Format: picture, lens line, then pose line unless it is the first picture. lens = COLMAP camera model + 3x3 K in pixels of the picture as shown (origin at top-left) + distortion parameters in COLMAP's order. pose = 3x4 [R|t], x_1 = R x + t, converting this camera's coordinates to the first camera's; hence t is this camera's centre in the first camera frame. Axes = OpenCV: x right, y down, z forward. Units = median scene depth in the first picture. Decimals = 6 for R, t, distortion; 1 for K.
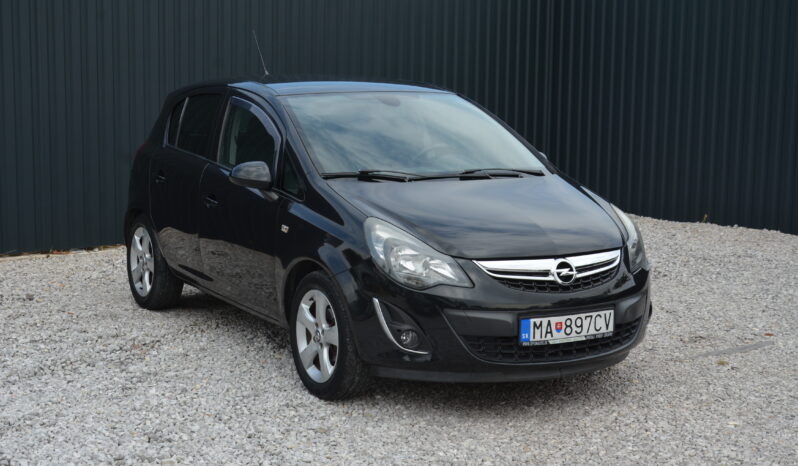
lens RADIAL K [[1386.1, 0, 397.8], [0, 1386.1, 233.2], [0, 0, 1]] dist [-0.238423, 0.000000]
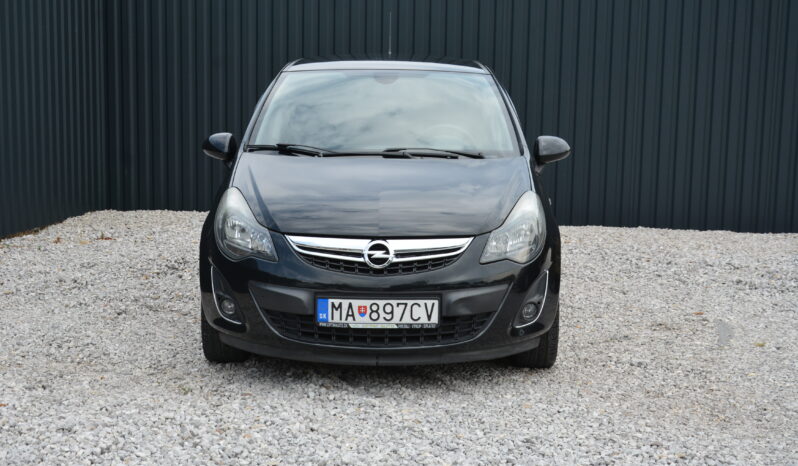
lens RADIAL K [[1386.1, 0, 398.9], [0, 1386.1, 235.8], [0, 0, 1]] dist [-0.238423, 0.000000]
pose [[0.870322, 0.068786, -0.487656, 0.597553], [-0.067149, 0.997525, 0.020863, -0.005644], [0.487884, 0.014588, 0.872787, 0.173331]]
